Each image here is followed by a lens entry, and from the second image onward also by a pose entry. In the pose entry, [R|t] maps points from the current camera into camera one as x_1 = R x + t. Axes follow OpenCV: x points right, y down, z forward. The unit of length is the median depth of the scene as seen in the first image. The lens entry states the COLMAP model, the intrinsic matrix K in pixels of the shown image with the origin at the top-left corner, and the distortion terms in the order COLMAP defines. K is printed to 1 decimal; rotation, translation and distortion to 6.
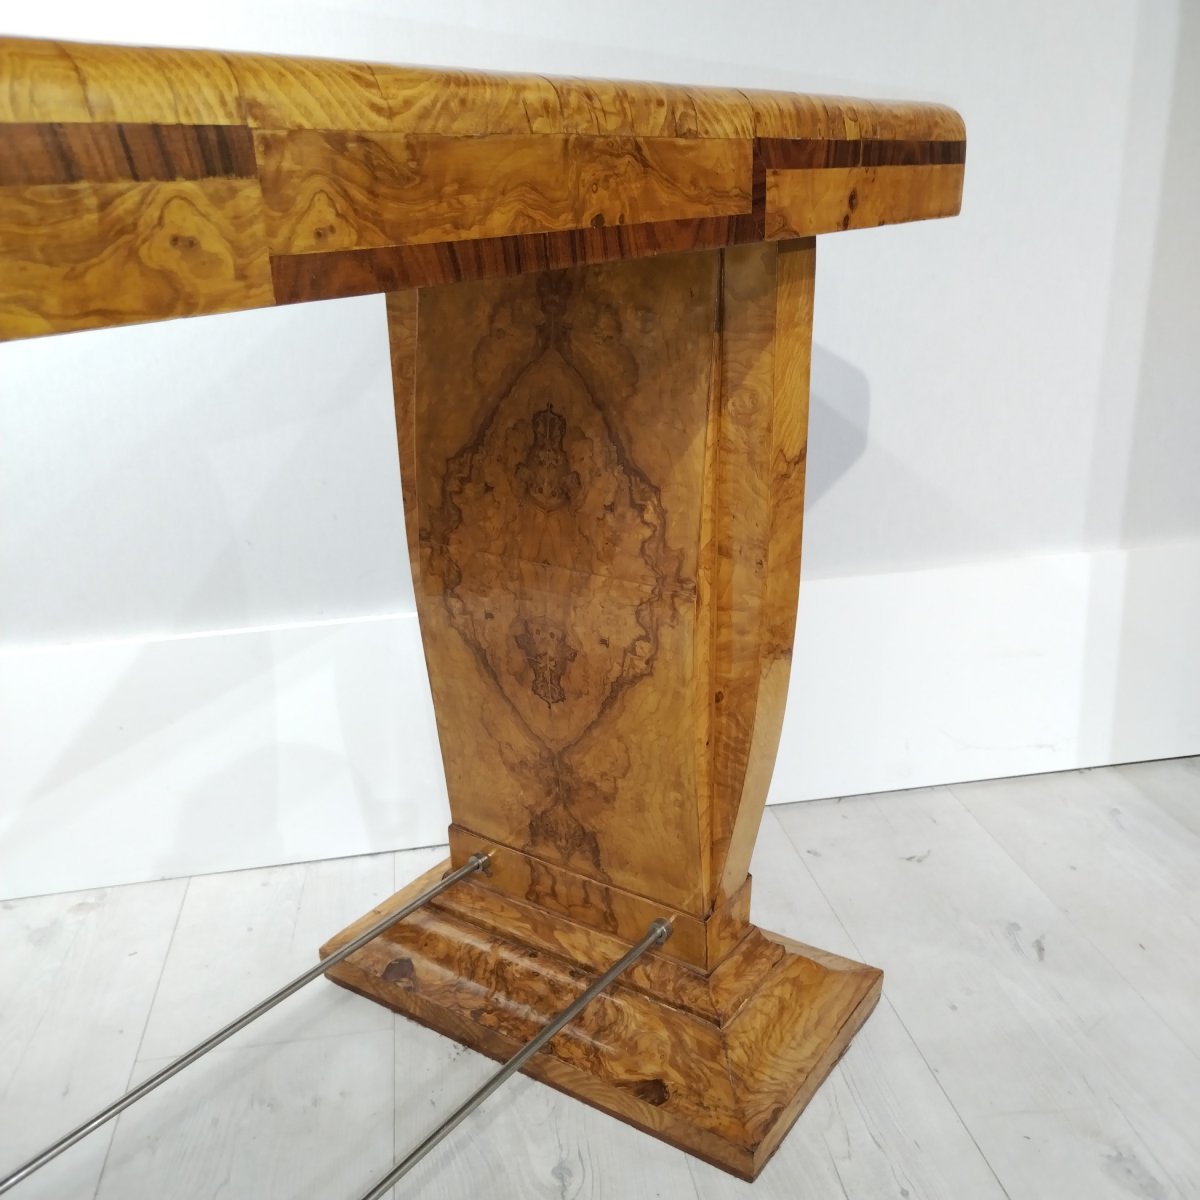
lens RADIAL K [[1181.5, 0, 605.6], [0, 1181.5, 602.7], [0, 0, 1]] dist [0.072530, -0.152436]
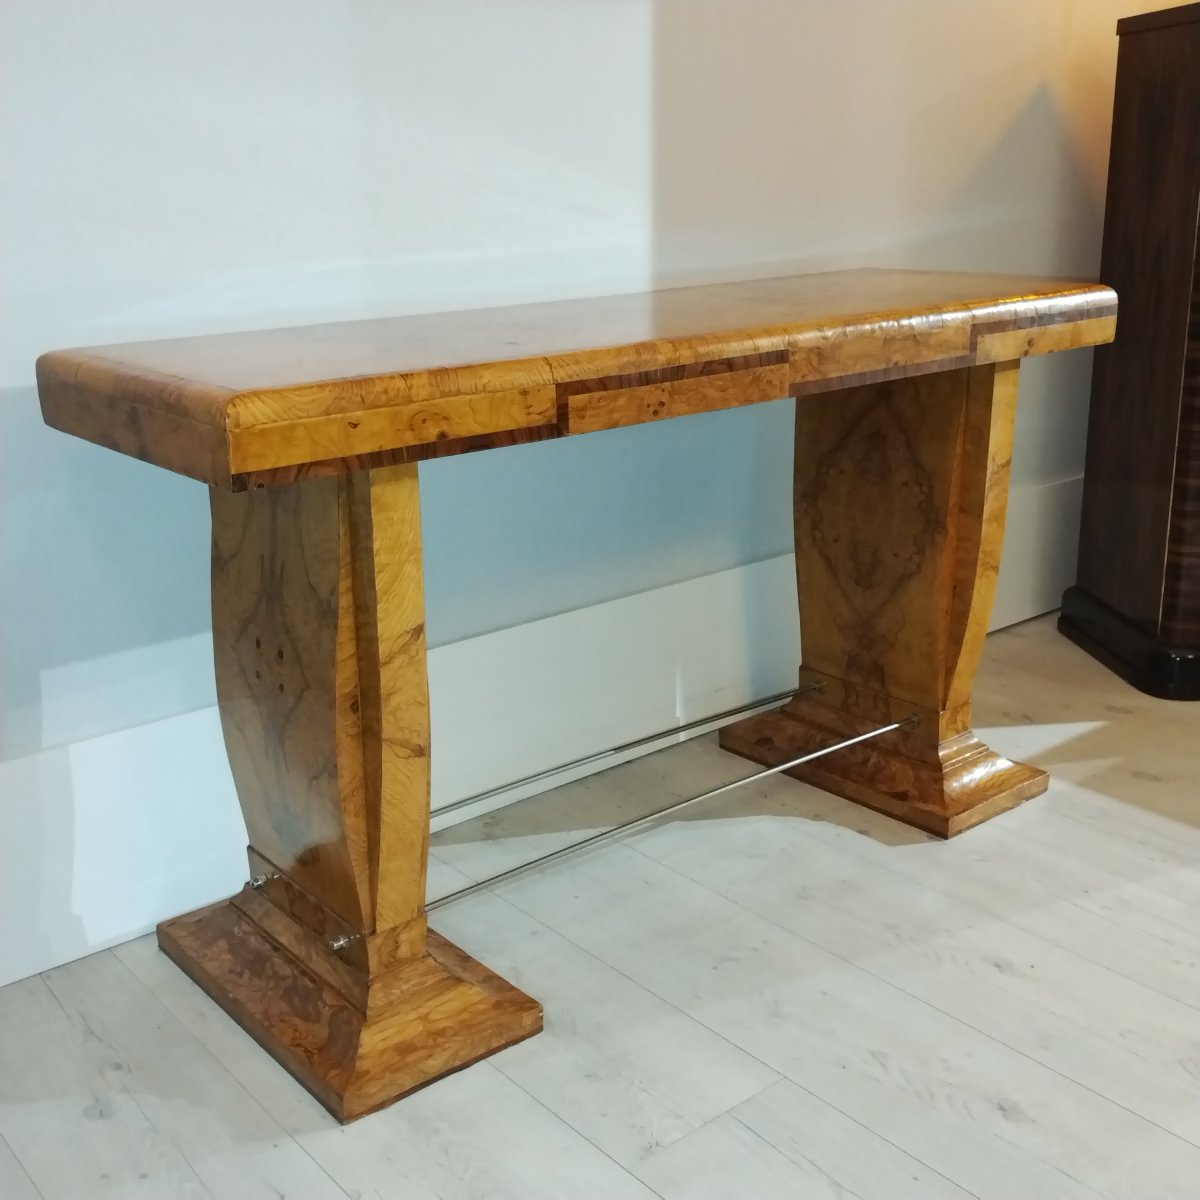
lens RADIAL K [[1443.9, 0, 600.0], [0, 1443.9, 600.0], [0, 0, 1]] dist [0.090925, -0.358184]
pose [[0.964572, 0.090366, -0.247862, 0.120212], [-0.099994, 0.994635, -0.026507, 0.209302], [0.244137, 0.050352, 0.968433, -1.331477]]
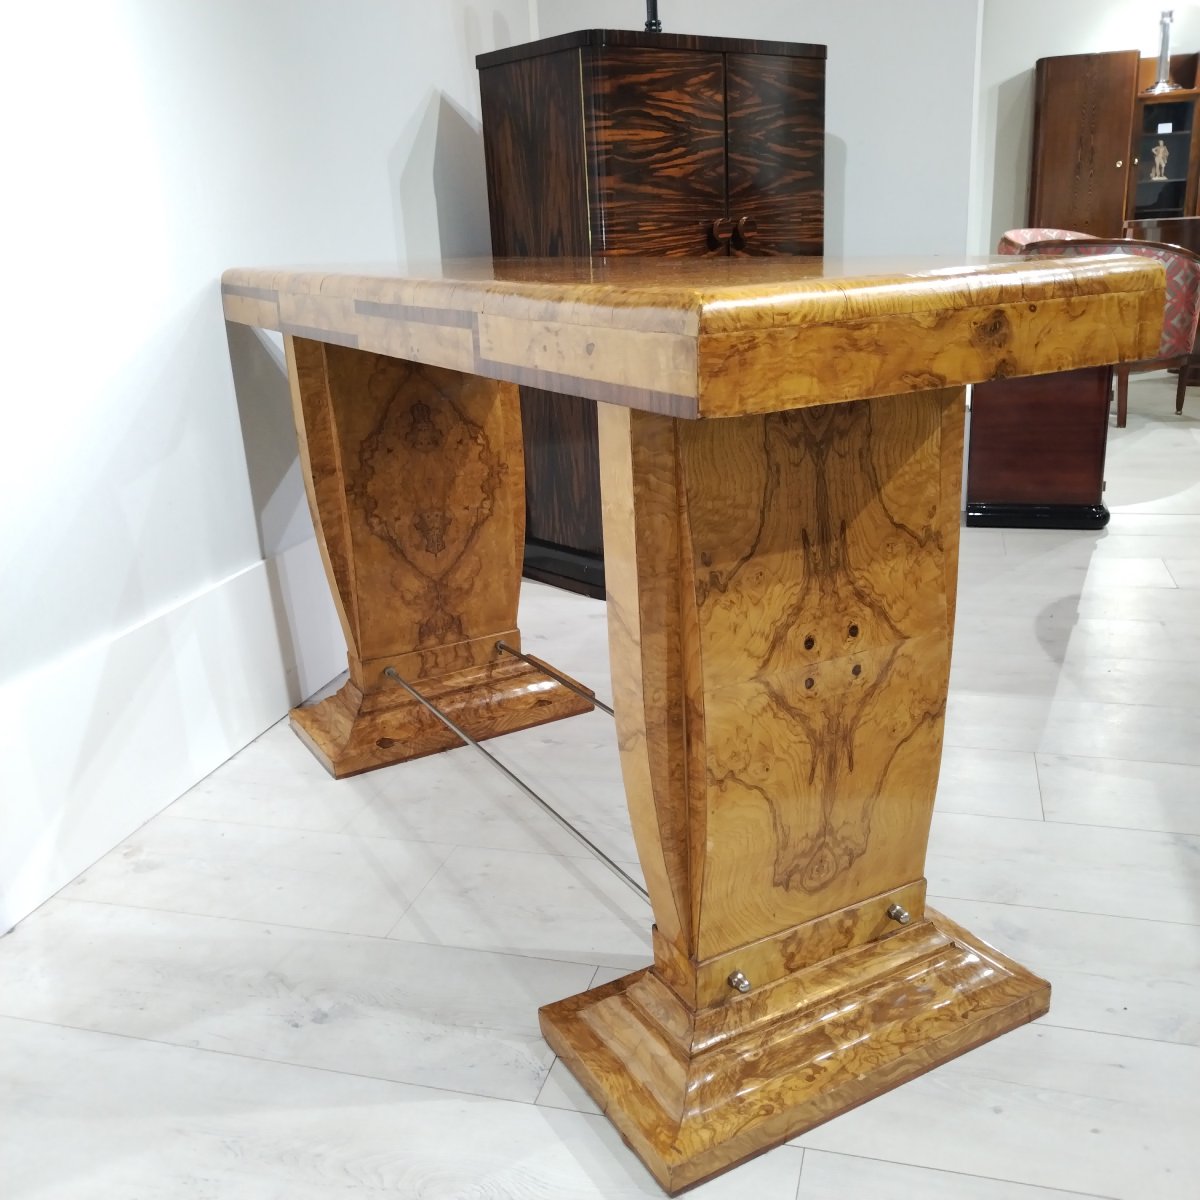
lens RADIAL K [[1181.5, 0, 605.6], [0, 1181.5, 602.7], [0, 0, 1]] dist [0.072530, -0.152436]
pose [[0.429048, -0.260705, 0.864841, -1.705289], [0.332976, 0.935665, 0.116866, 0.026867], [-0.839669, 0.237831, 0.488254, -0.182770]]
